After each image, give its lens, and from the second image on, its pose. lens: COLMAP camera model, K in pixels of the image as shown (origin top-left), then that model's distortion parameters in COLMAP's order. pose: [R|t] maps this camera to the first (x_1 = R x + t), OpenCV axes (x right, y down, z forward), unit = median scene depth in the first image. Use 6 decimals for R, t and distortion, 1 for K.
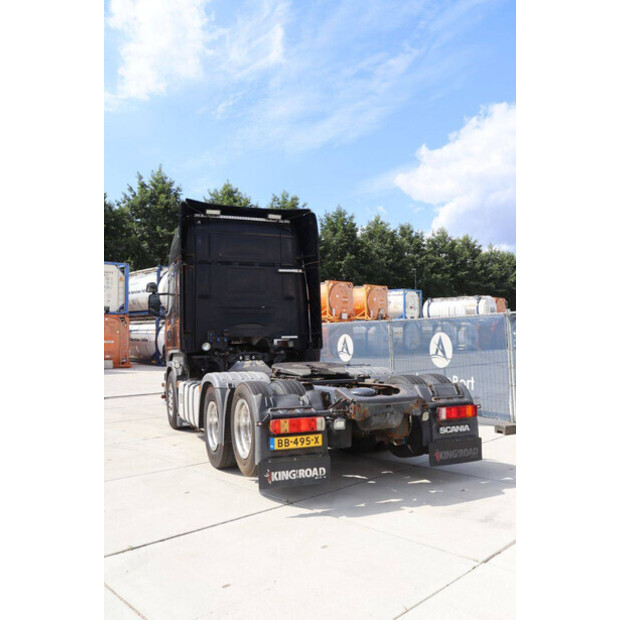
lens RADIAL K [[836.6, 0, 310.0], [0, 836.6, 310.0], [0, 0, 1]] dist [-0.009598, 0.019068]
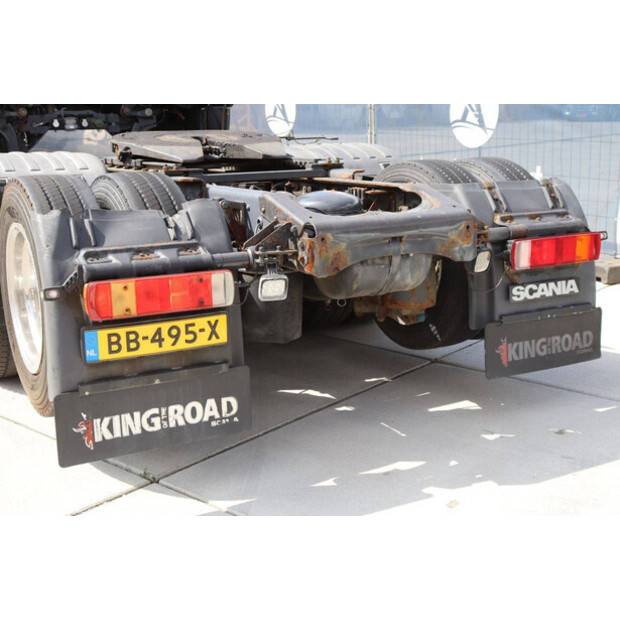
lens RADIAL K [[836.6, 0, 310.0], [0, 836.6, 310.0], [0, 0, 1]] dist [-0.009598, 0.019068]
pose [[0.996223, -0.013565, 0.085765, 0.018865], [-0.007842, 0.969630, 0.244450, 0.050825], [-0.086476, -0.244199, 0.965862, 0.610340]]
